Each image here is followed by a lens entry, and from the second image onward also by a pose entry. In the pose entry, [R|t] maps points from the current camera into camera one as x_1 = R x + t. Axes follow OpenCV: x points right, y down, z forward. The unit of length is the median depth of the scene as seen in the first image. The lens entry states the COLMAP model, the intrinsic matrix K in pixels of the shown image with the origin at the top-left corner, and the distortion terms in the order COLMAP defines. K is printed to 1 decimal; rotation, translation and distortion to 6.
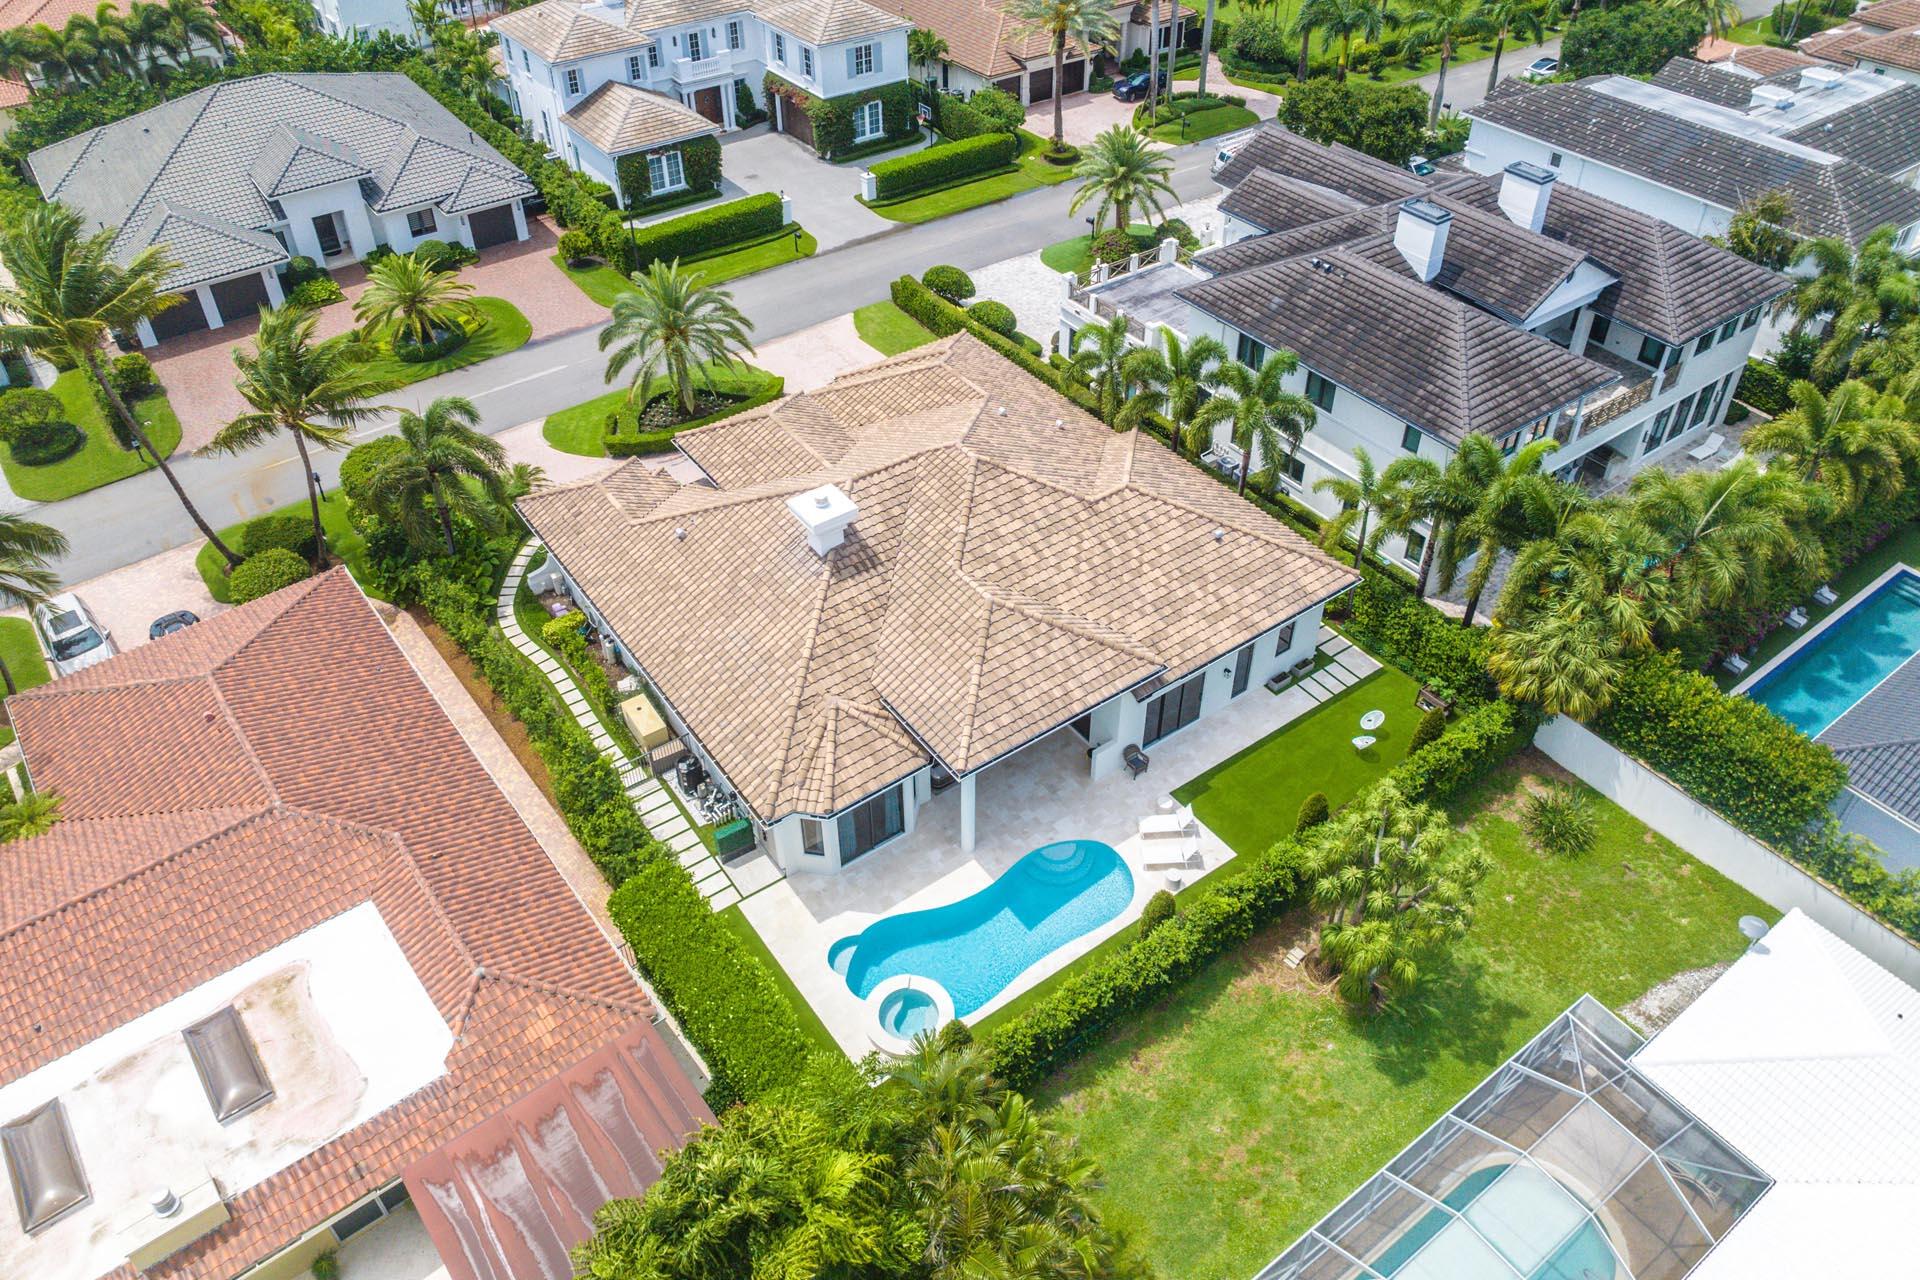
lens RADIAL K [[1322.8, 0, 960.2], [0, 1322.8, 617.0], [0, 0, 1]] dist [-0.033674, -0.001218]
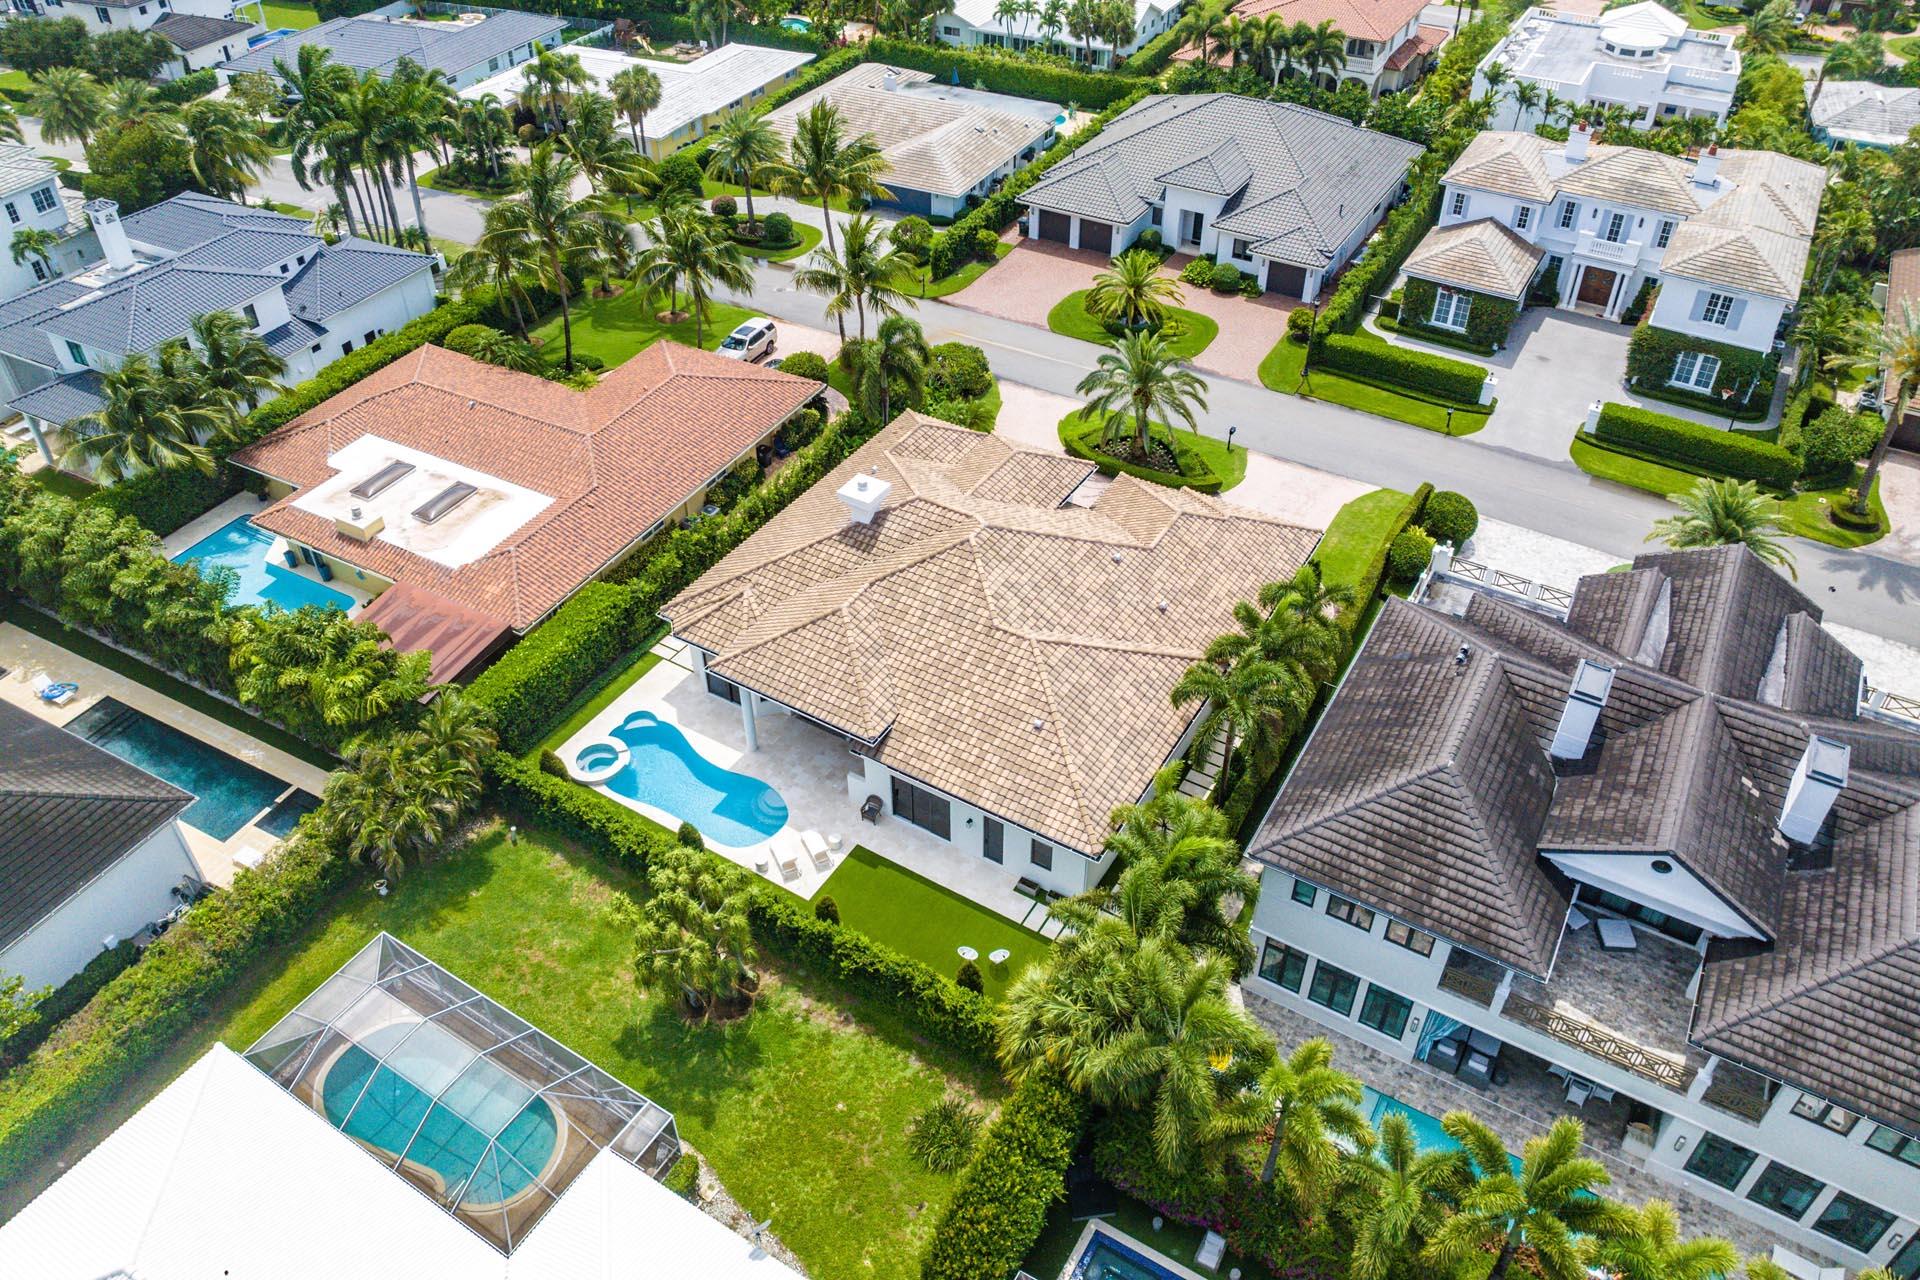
lens RADIAL K [[1322.8, 0, 960.2], [0, 1322.8, 617.0], [0, 0, 1]] dist [-0.033674, -0.001218]
pose [[0.384289, 0.586984, -0.712581, 0.588988], [-0.594551, 0.747834, 0.295388, -0.270672], [0.706280, 0.310151, 0.636376, 0.164190]]
